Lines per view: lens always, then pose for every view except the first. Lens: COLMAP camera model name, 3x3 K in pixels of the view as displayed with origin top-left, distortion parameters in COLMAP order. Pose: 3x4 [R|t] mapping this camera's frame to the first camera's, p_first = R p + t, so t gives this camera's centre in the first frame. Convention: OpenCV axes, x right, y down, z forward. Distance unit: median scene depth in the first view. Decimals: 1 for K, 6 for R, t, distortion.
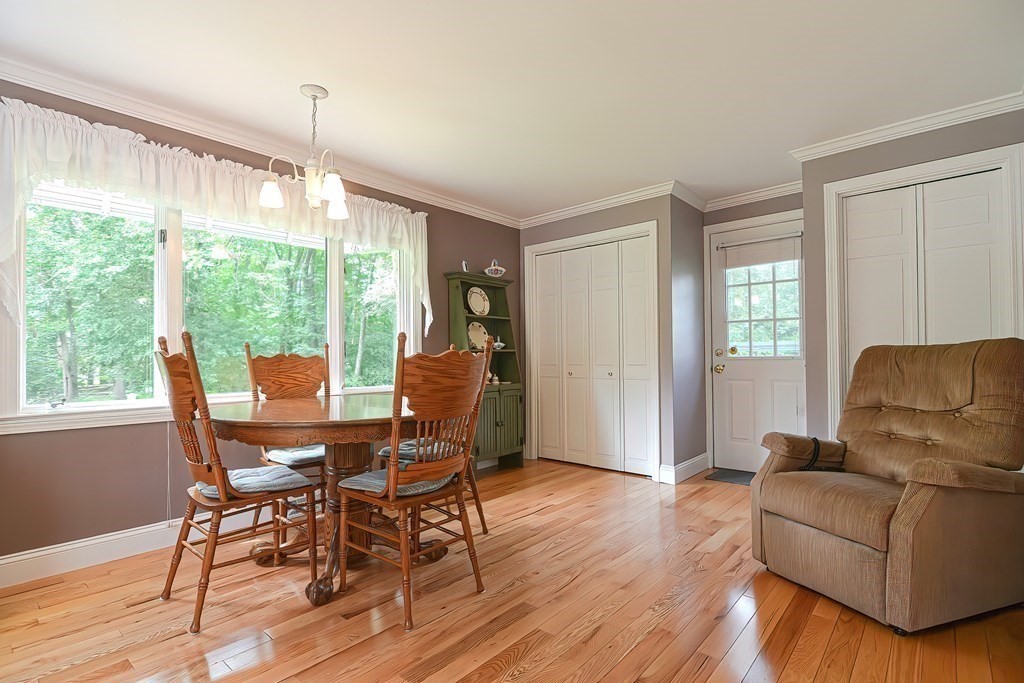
lens RADIAL K [[499.8, 0, 511.4], [0, 499.8, 351.0], [0, 0, 1]] dist [0.000481, -0.007385]
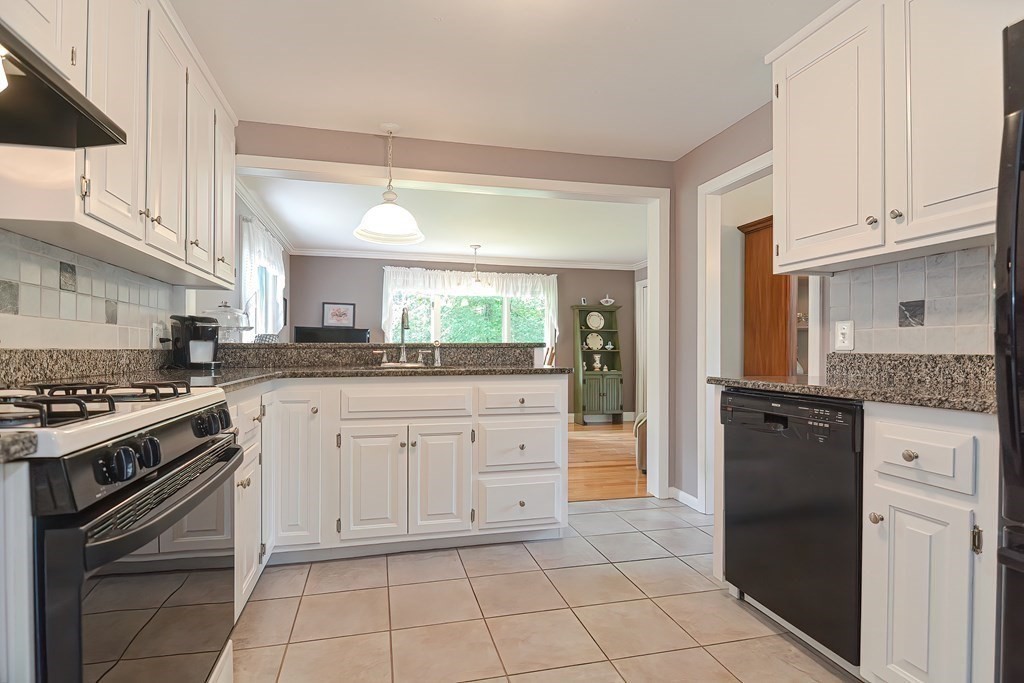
lens RADIAL K [[499.8, 0, 525.1], [0, 499.8, 349.1], [0, 0, 1]] dist [0.000481, -0.007385]
pose [[0.849393, 0.009637, -0.527673, 0.606369], [-0.004693, 0.999932, 0.010708, -0.021542], [0.527740, -0.006619, 0.849380, -0.527581]]
